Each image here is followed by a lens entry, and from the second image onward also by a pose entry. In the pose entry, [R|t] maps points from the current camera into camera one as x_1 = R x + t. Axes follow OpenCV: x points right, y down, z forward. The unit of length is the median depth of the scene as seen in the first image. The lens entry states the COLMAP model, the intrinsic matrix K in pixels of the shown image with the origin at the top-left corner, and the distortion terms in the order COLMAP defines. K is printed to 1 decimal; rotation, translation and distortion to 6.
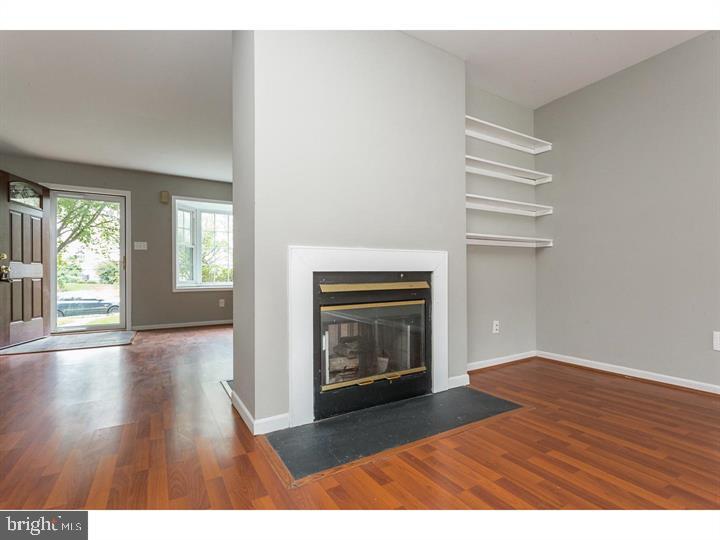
lens RADIAL K [[344.1, 0, 358.6], [0, 344.1, 276.3], [0, 0, 1]] dist [0.004421, 0.000219]
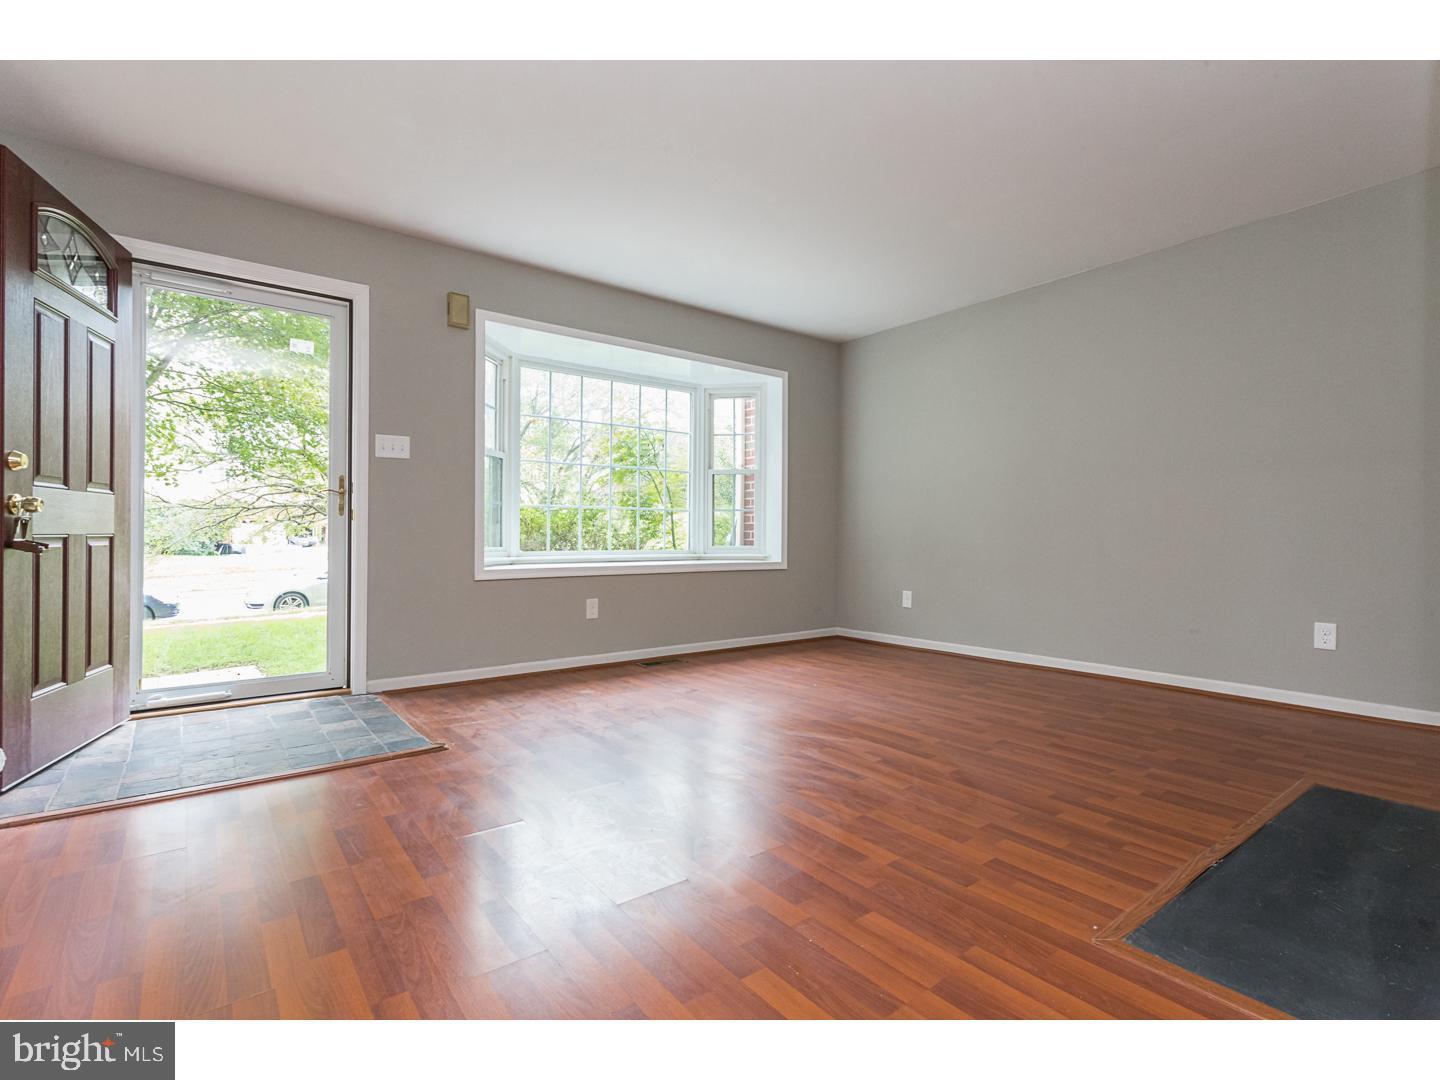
lens RADIAL K [[688.3, 0, 716.1], [0, 688.3, 535.3], [0, 0, 1]] dist [0.004421, 0.000219]
pose [[0.991583, 0.011139, 0.128993, -0.469163], [-0.010882, 0.999937, -0.002700, -0.001035], [-0.129015, 0.001274, 0.991642, 0.321398]]
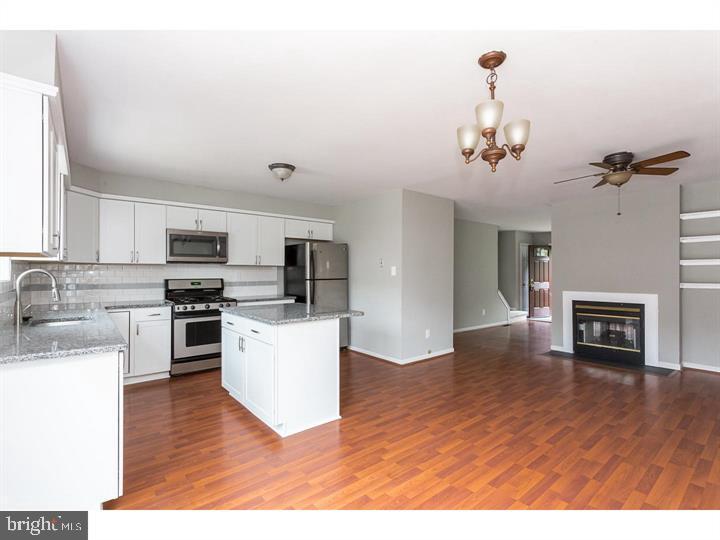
lens RADIAL K [[344.1, 0, 359.5], [0, 344.1, 270.1], [0, 0, 1]] dist [0.004421, 0.000219]
pose [[0.159401, -0.000822, -0.987214, 1.036053], [0.001826, 0.999998, -0.000538, -0.114818], [0.987212, -0.001717, 0.159403, -0.515088]]
